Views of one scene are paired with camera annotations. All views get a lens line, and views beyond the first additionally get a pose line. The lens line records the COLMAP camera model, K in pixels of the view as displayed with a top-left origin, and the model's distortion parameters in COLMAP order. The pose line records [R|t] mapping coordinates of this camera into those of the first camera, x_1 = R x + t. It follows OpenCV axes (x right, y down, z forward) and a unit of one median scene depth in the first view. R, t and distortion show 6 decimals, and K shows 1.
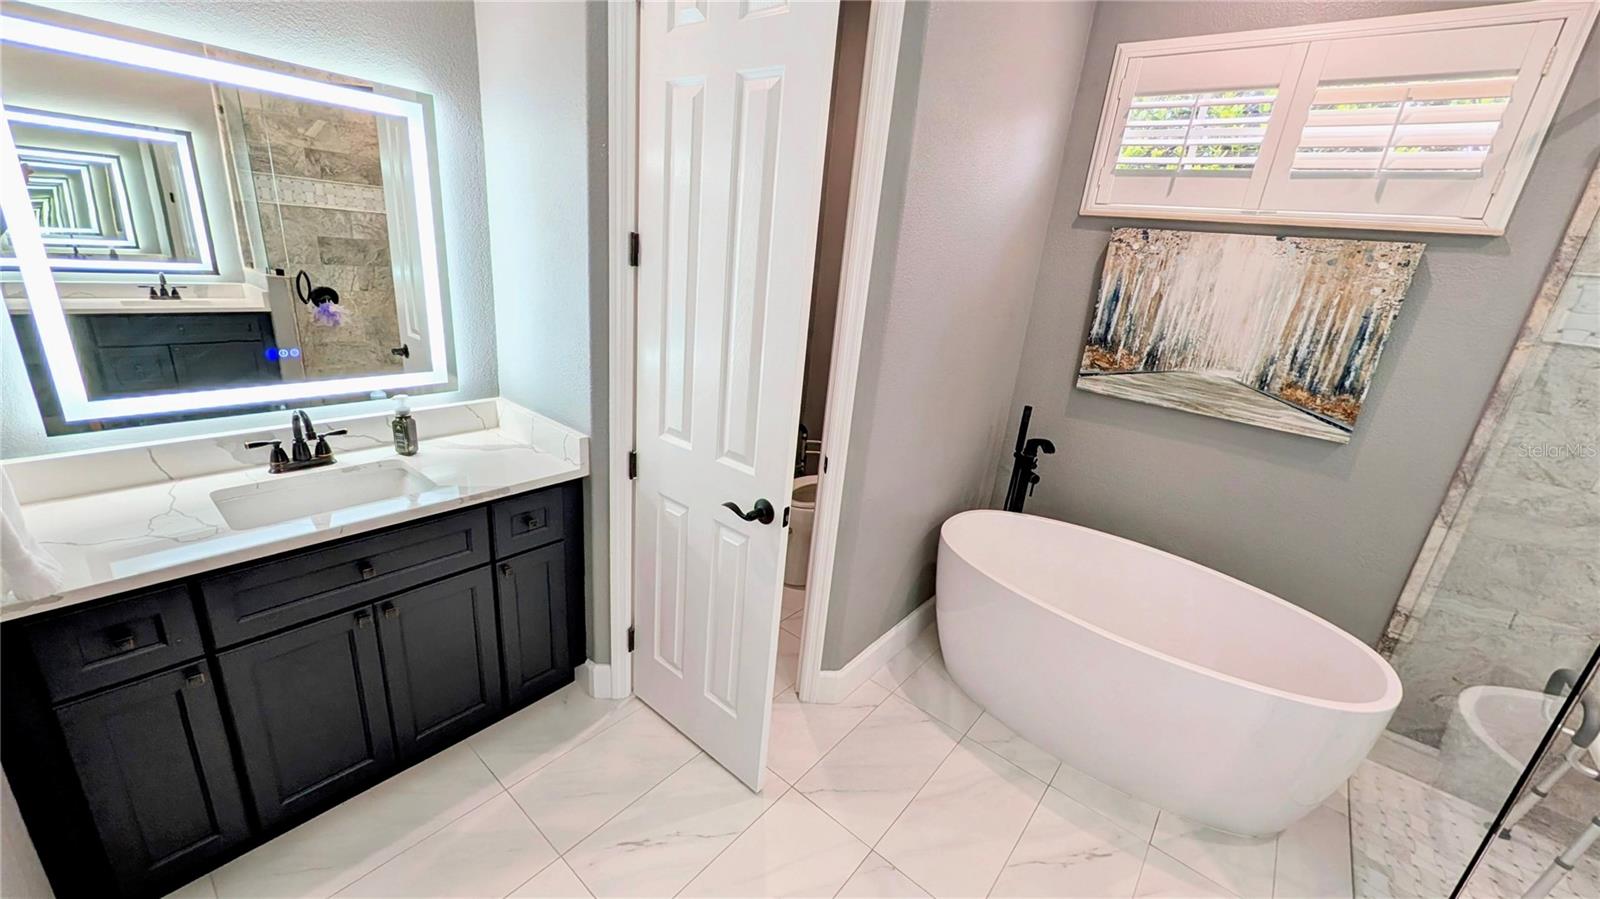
lens RADIAL K [[615.3, 0, 802.9], [0, 615.3, 449.3], [0, 0, 1]] dist [0.002096, 0.001208]
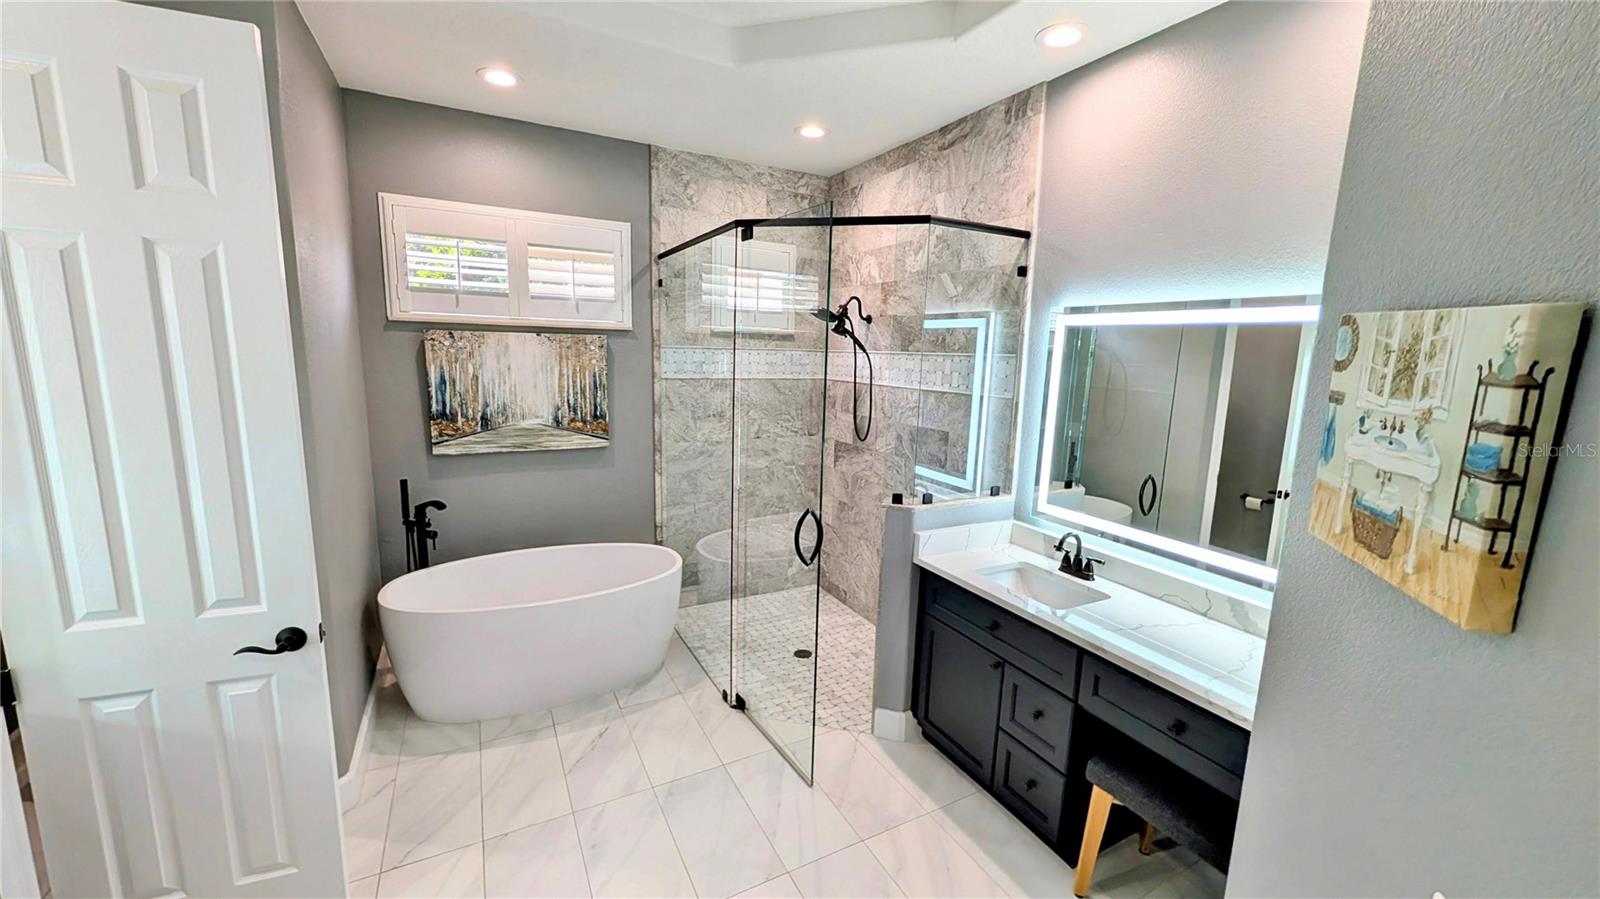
lens RADIAL K [[615.3, 0, 799.6], [0, 615.3, 447.0], [0, 0, 1]] dist [0.002096, 0.001208]
pose [[0.389978, -0.235435, 0.890218, -0.417817], [0.296378, 0.947410, 0.120726, -0.052896], [-0.871824, 0.216761, 0.439246, -0.212918]]
